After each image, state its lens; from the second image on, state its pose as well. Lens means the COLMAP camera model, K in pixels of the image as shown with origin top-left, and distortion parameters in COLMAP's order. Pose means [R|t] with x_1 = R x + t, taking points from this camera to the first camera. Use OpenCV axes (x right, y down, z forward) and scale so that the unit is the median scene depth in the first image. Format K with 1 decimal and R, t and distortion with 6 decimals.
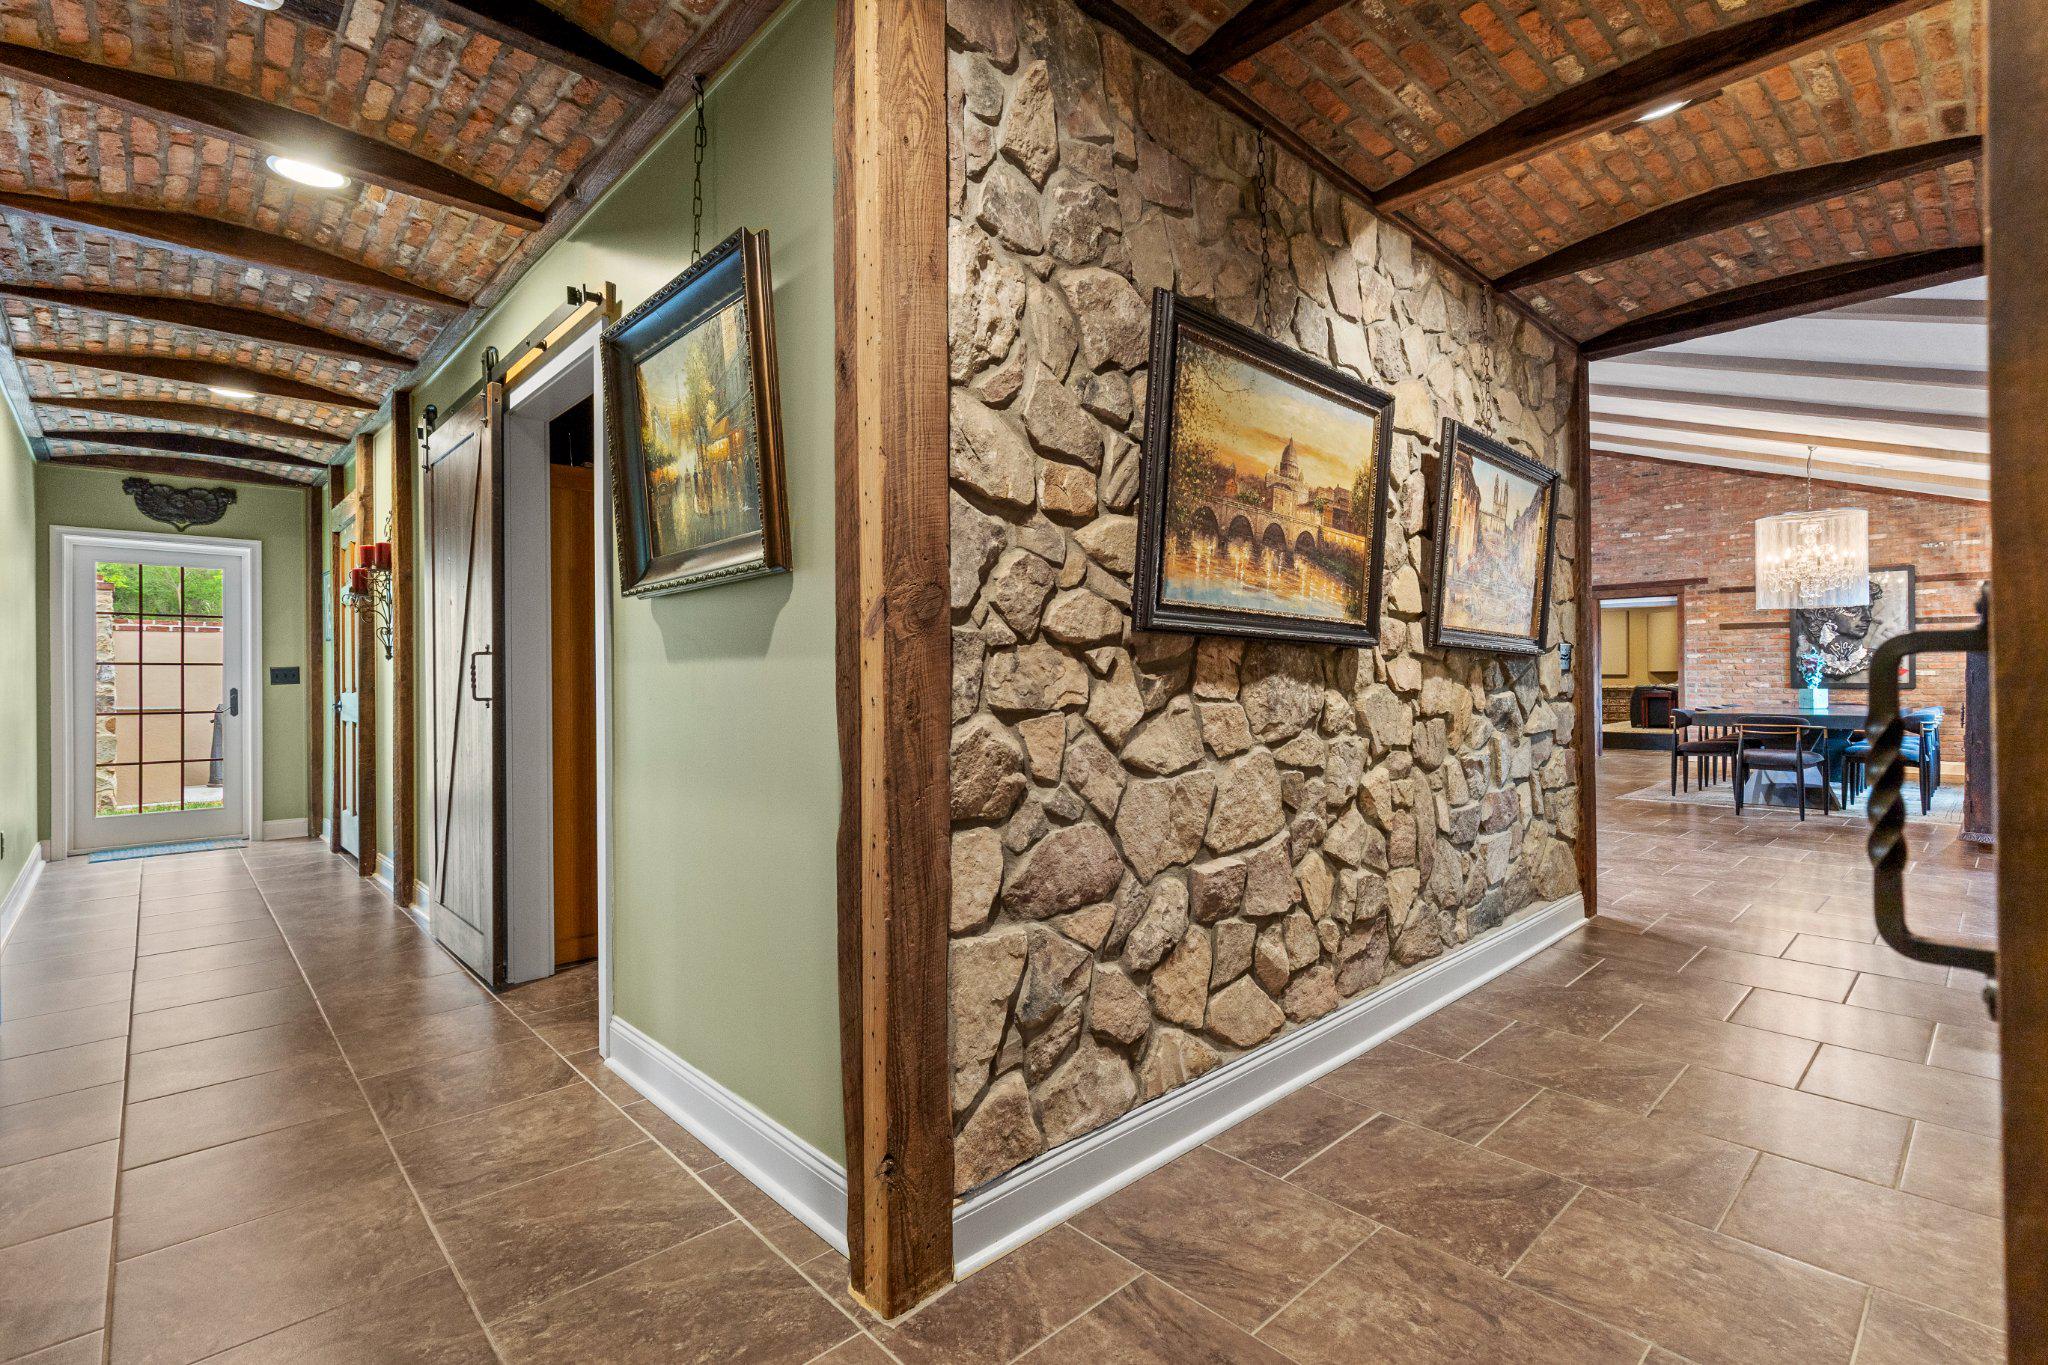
lens RADIAL K [[930.2, 0, 1038.6], [0, 930.2, 672.9], [0, 0, 1]] dist [0.008003, -0.001160]
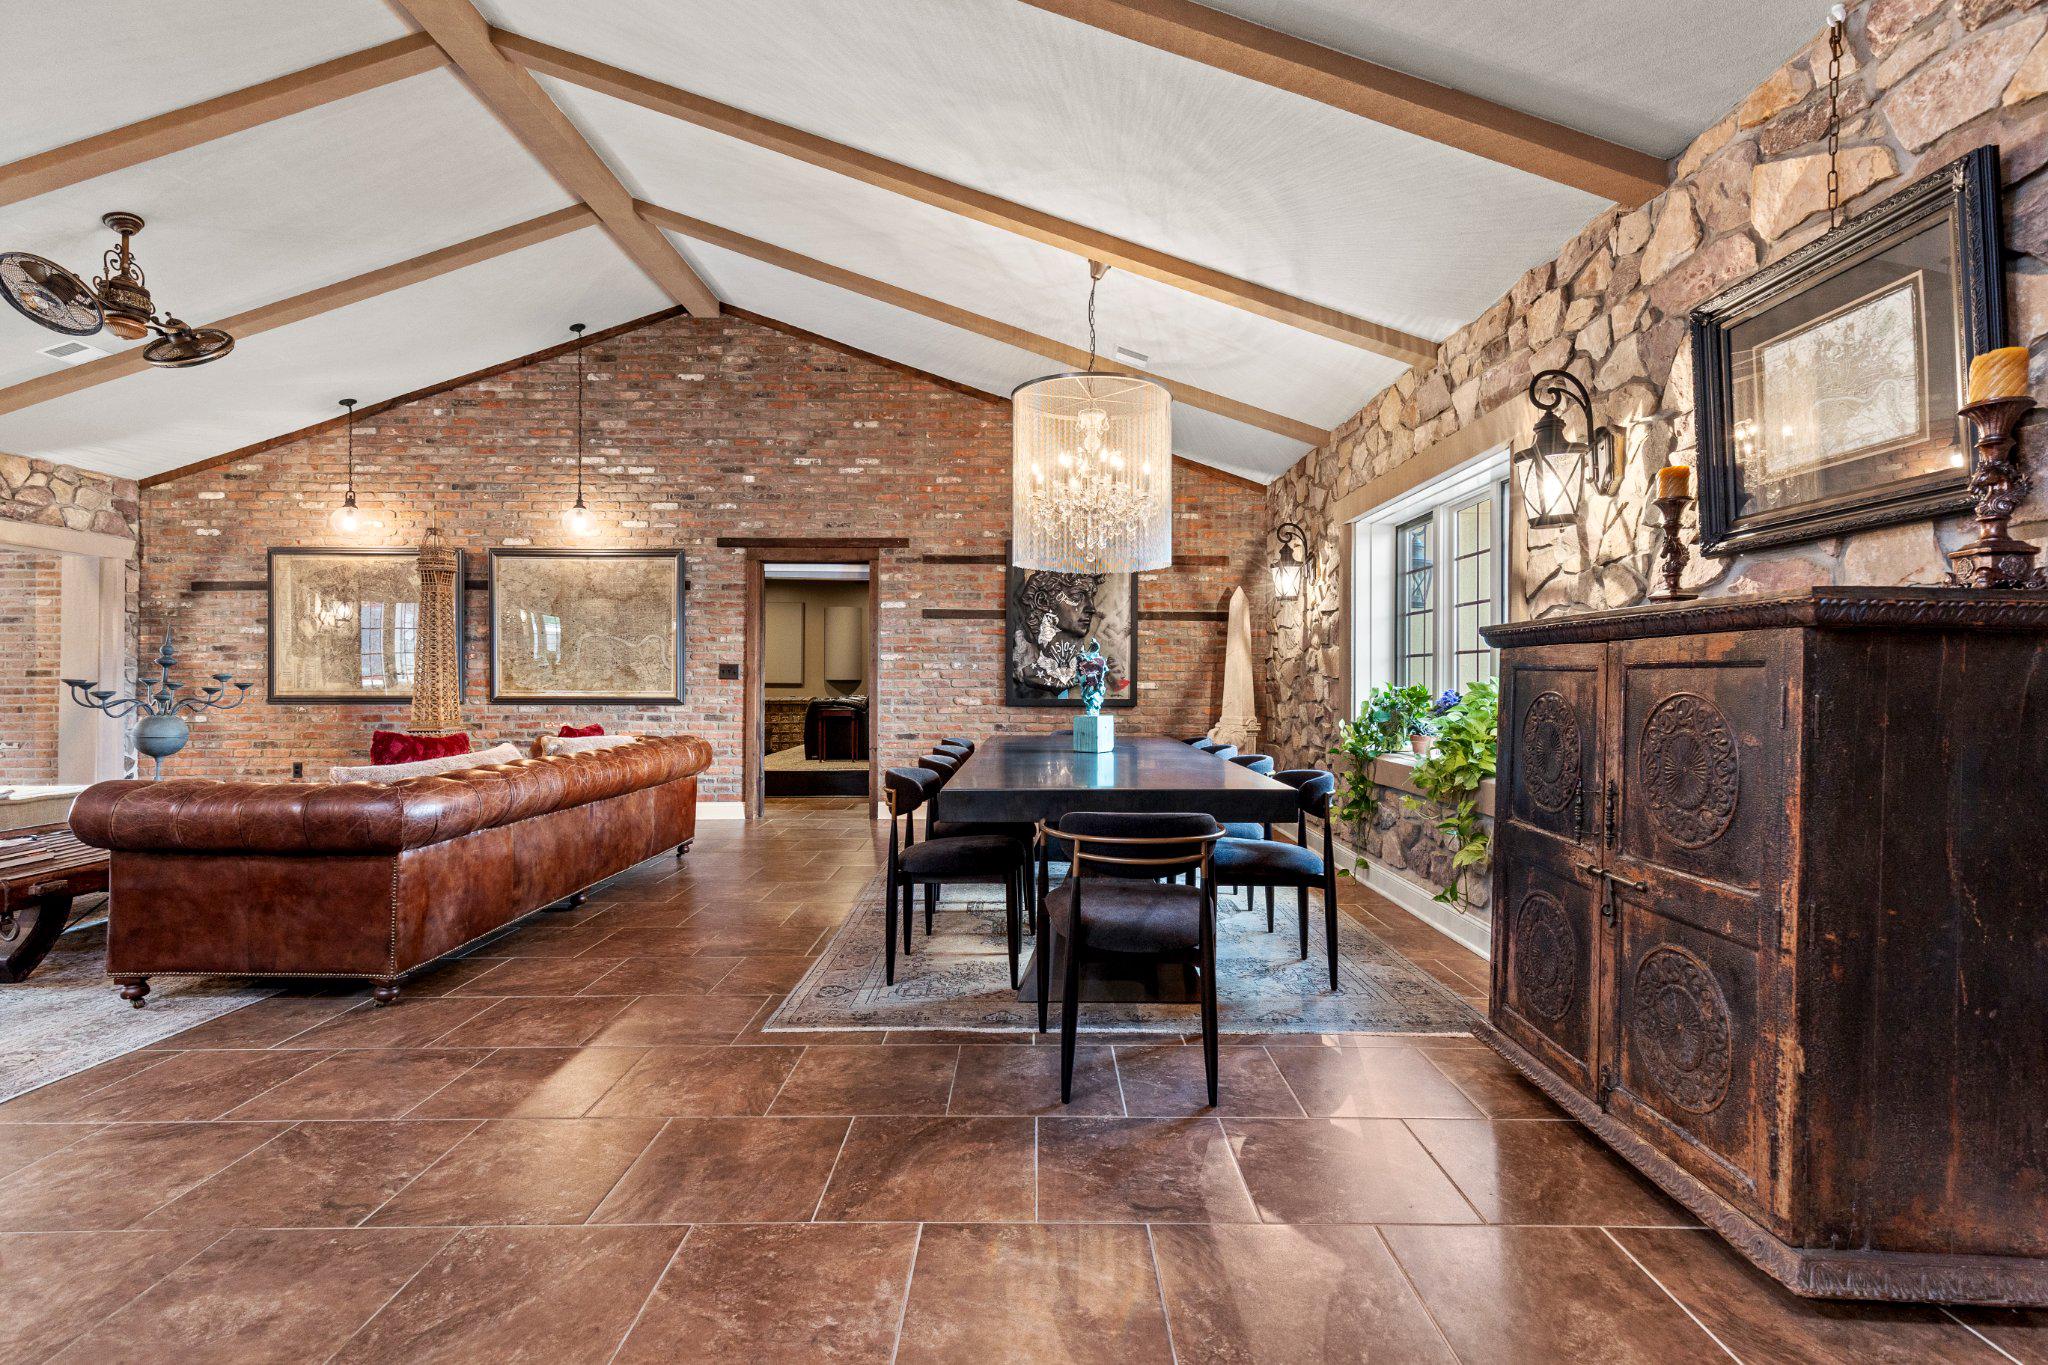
lens RADIAL K [[930.2, 0, 1032.5], [0, 930.2, 676.1], [0, 0, 1]] dist [0.008003, -0.001160]
pose [[0.693332, 0.012694, 0.720506, 0.309089], [-0.011134, 0.999914, -0.006902, -0.001473], [-0.720532, -0.003236, 0.693414, 0.487179]]
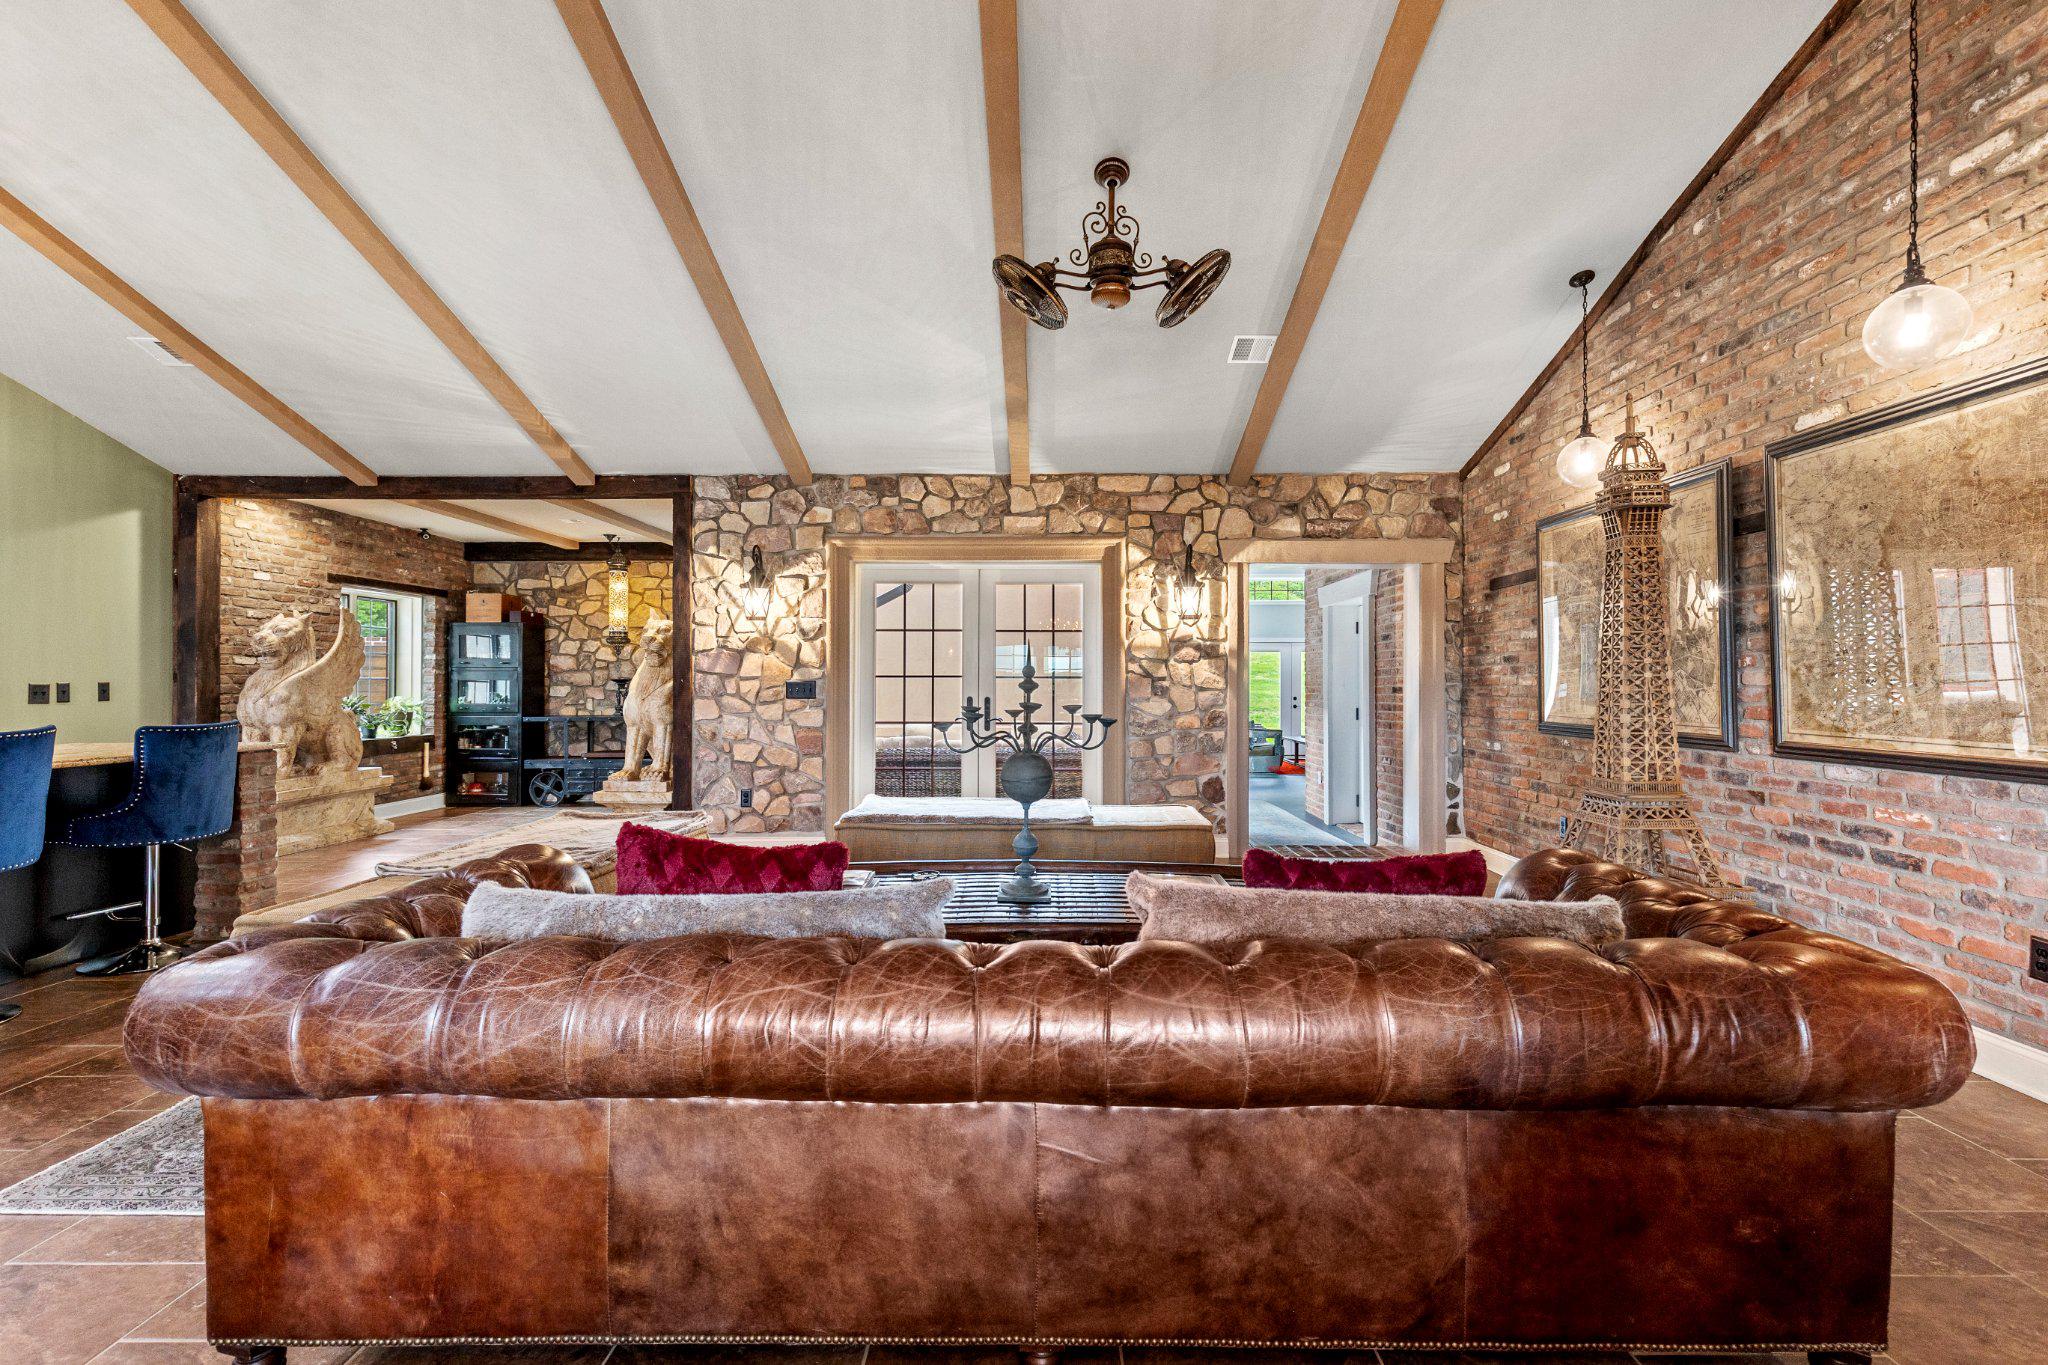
lens RADIAL K [[930.2, 0, 1033.3], [0, 930.2, 672.9], [0, 0, 1]] dist [0.008003, -0.001160]
pose [[0.706575, 0.003918, -0.707627, 0.559624], [-0.006431, 0.999979, -0.000884, -0.009652], [0.707608, 0.005176, 0.706586, 0.799056]]
